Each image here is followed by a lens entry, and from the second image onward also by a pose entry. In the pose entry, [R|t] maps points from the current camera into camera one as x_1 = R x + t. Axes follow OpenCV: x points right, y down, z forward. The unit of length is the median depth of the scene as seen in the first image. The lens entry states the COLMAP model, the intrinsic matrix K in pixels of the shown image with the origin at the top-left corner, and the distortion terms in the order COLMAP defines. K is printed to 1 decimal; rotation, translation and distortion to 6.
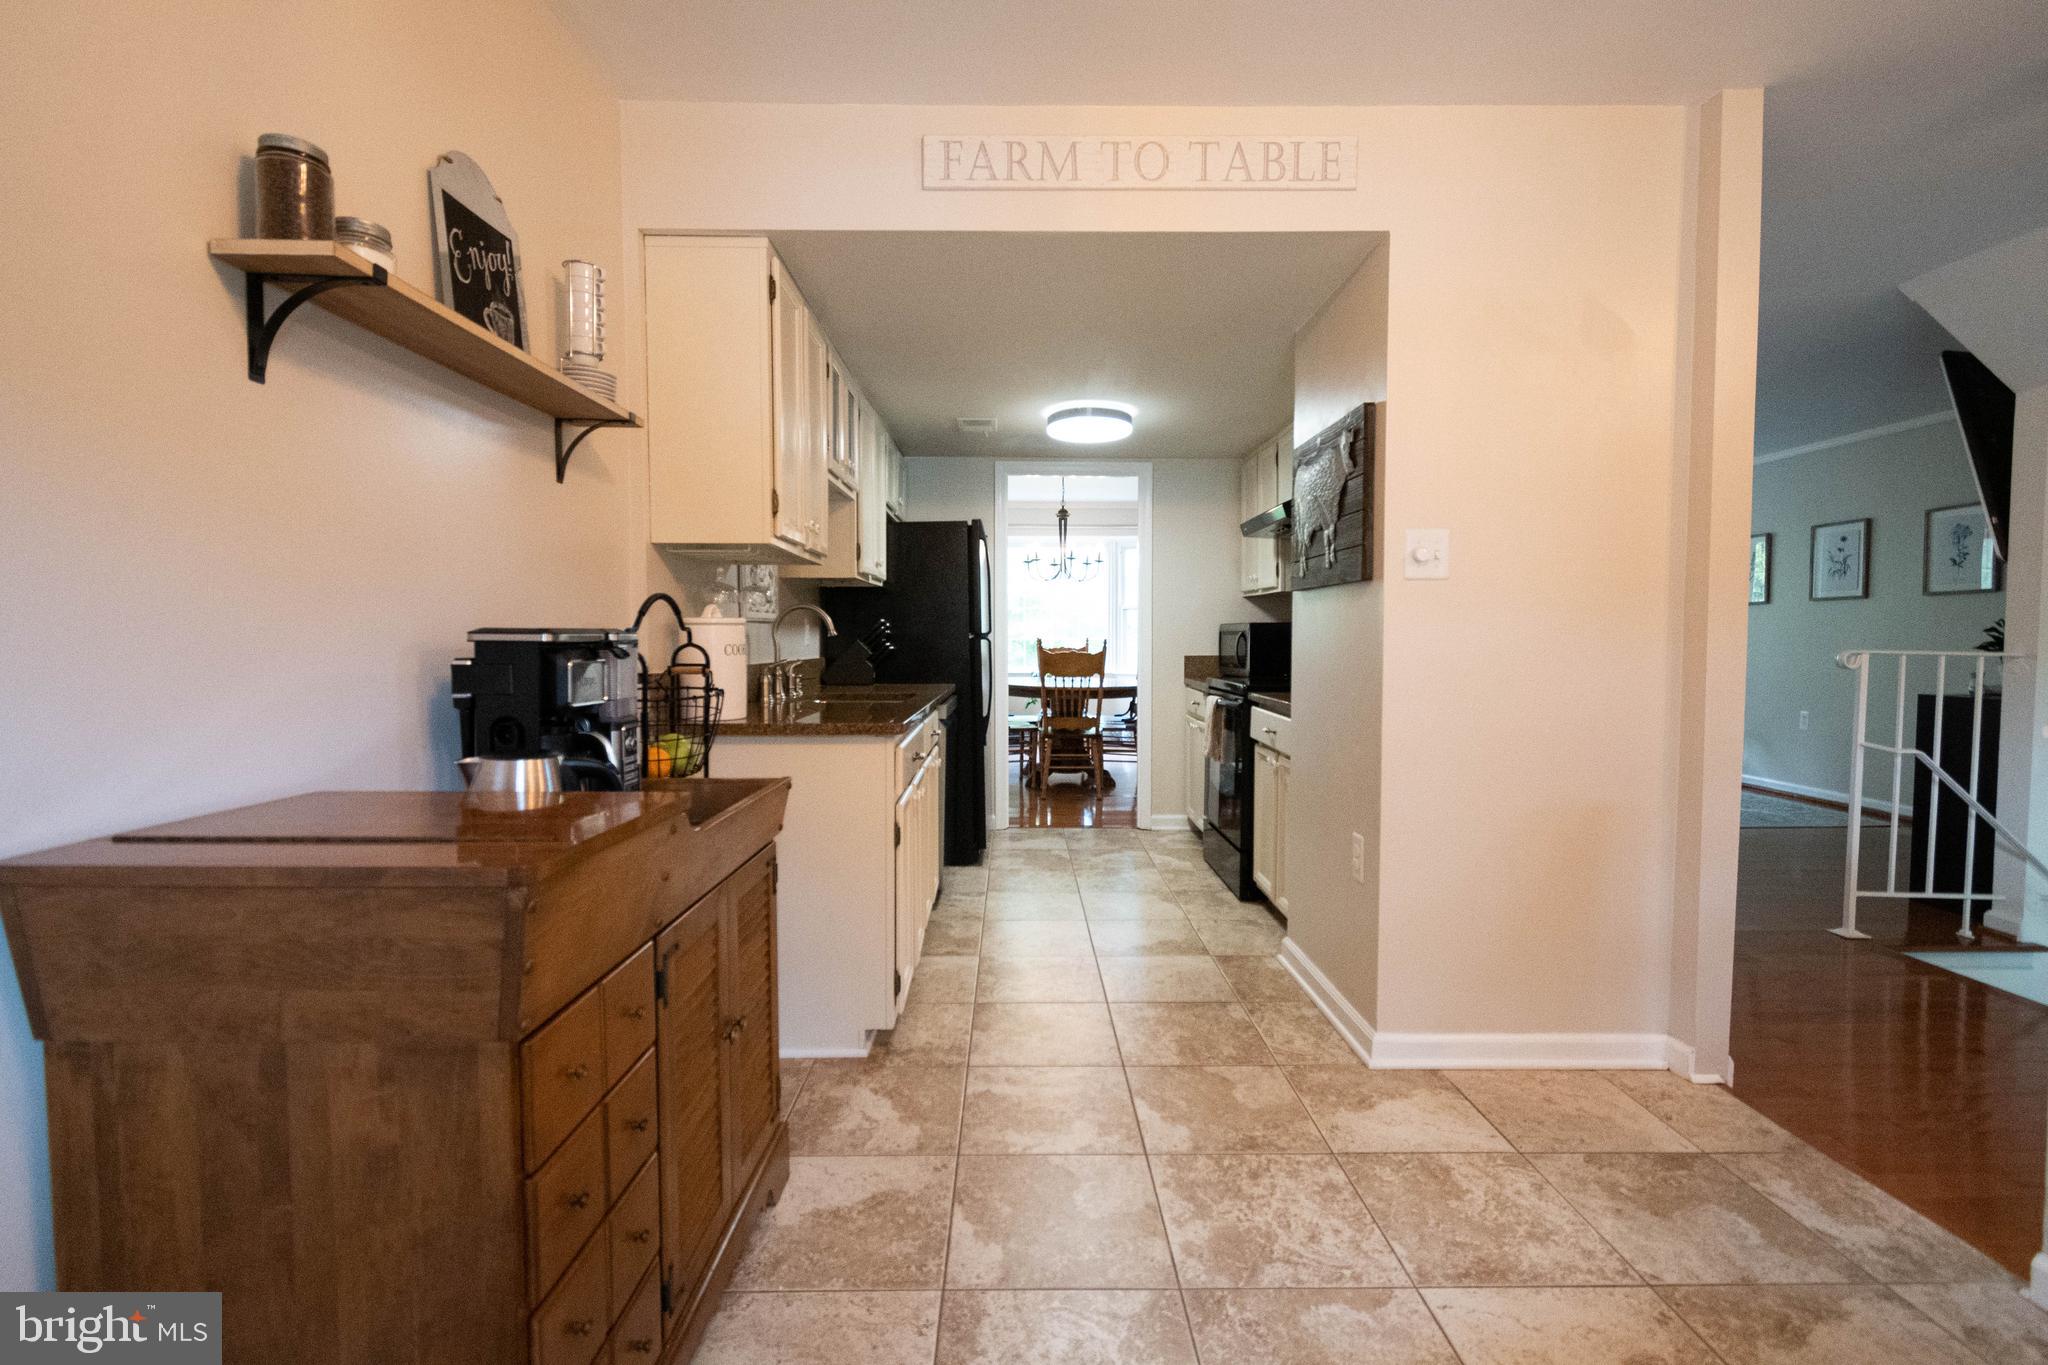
lens RADIAL K [[909.1, 0, 1032.9], [0, 909.1, 677.2], [0, 0, 1]] dist [0.011614, -0.005339]
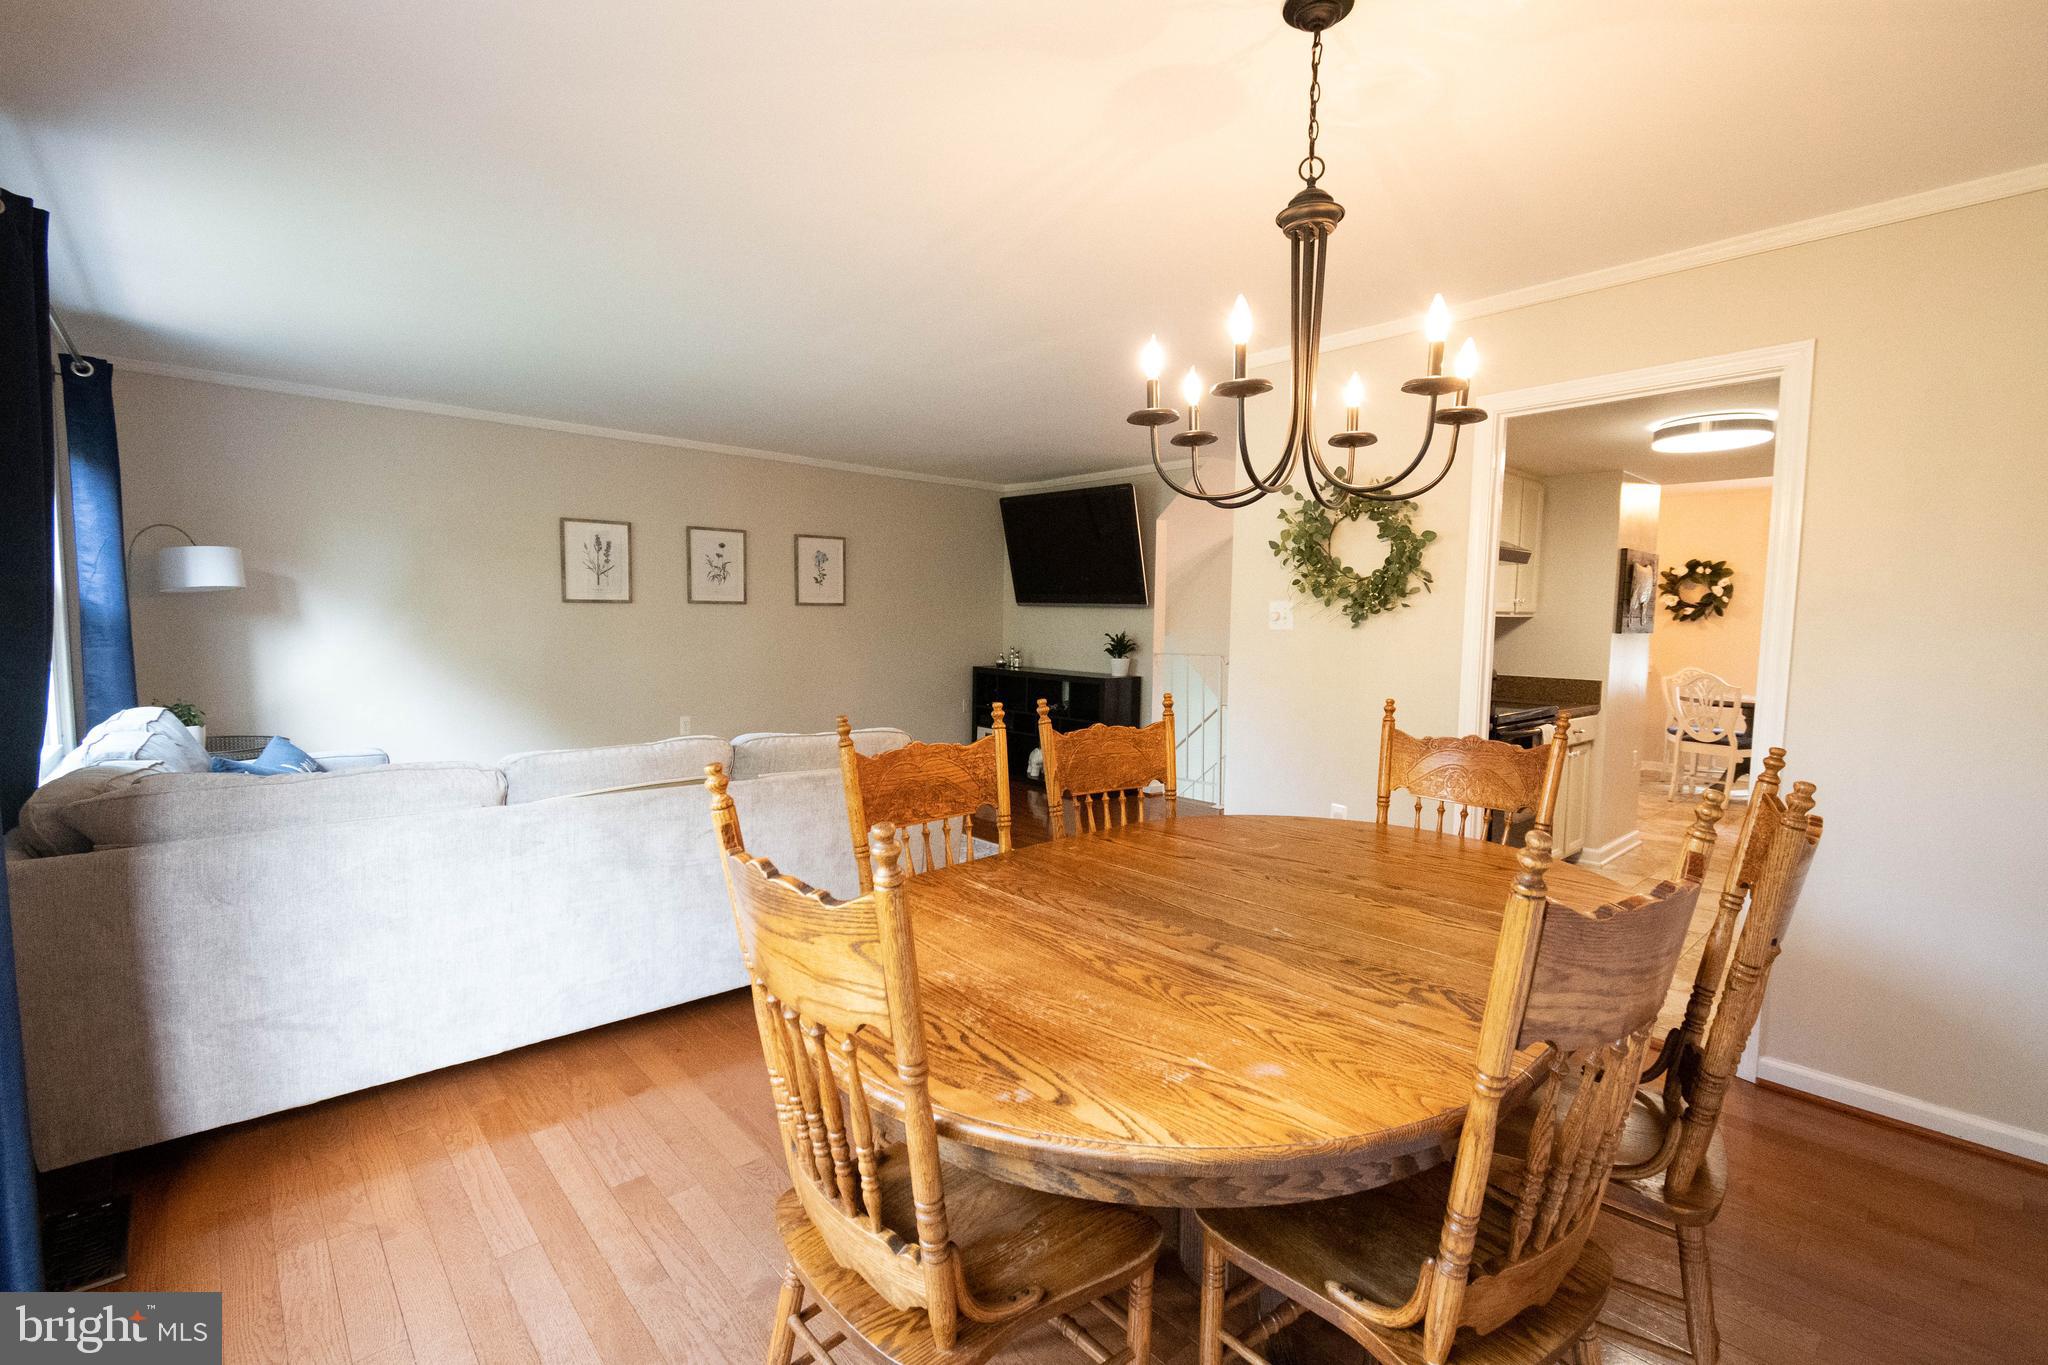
lens RADIAL K [[909.1, 0, 1028.5], [0, 909.1, 692.1], [0, 0, 1]] dist [0.011614, -0.005339]
pose [[-0.667574, -0.069972, 0.741248, -0.290136], [0.020400, 0.993481, 0.112155, -0.262629], [-0.744264, 0.089993, -0.661795, 3.863625]]
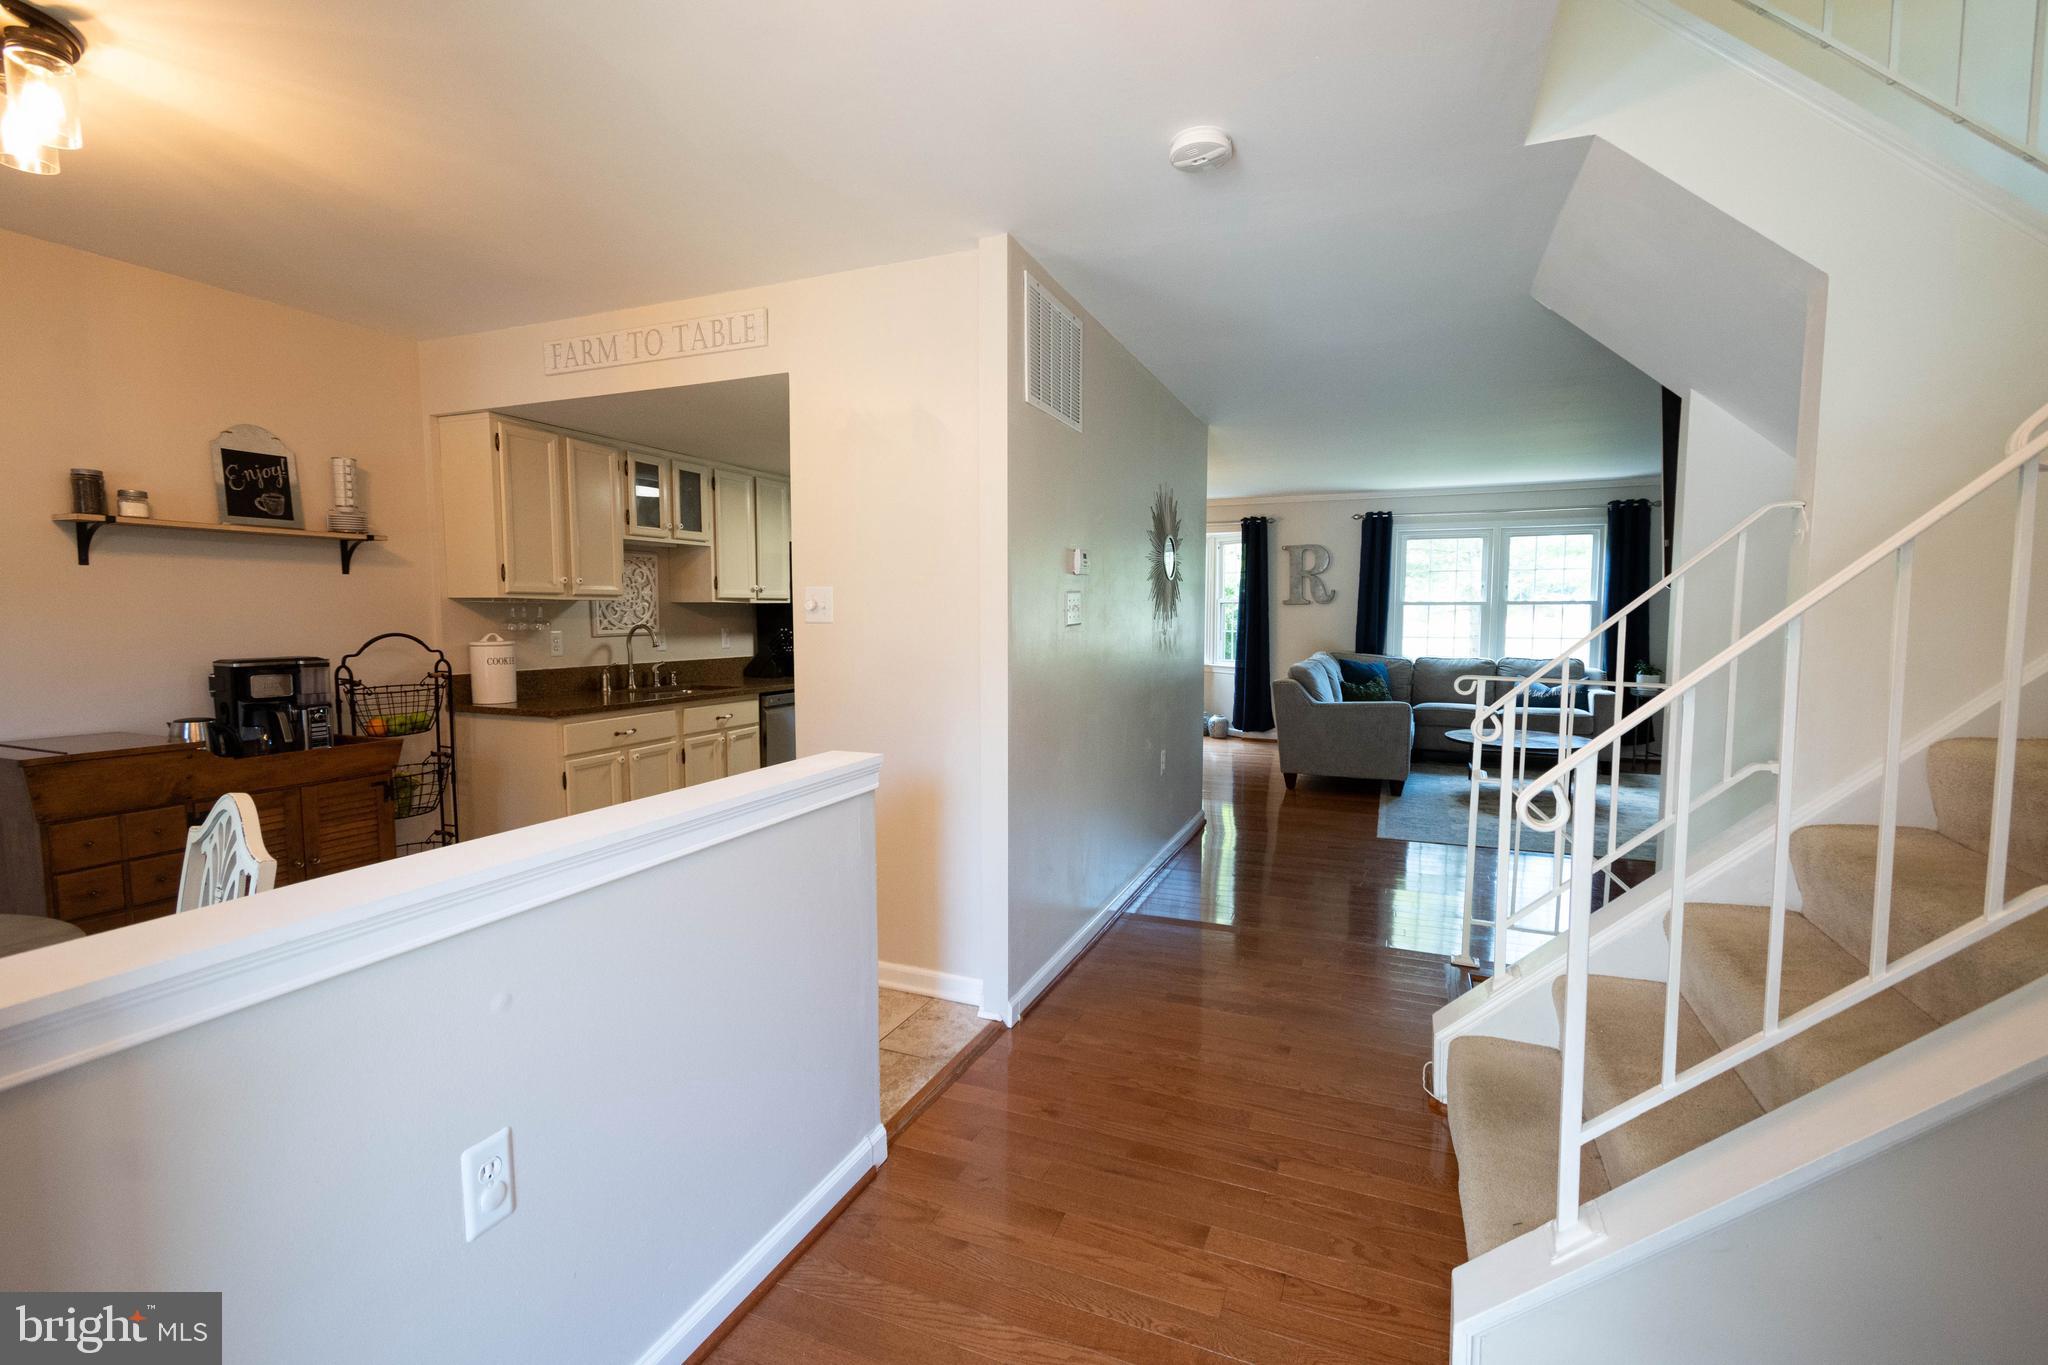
lens RADIAL K [[909.1, 0, 1028.3], [0, 909.1, 686.0], [0, 0, 1]] dist [0.011614, -0.005339]
pose [[0.917732, 0.035552, -0.395606, 1.303144], [-0.020919, 0.998930, 0.041245, -0.079088], [0.396649, -0.029576, 0.917494, -0.141046]]
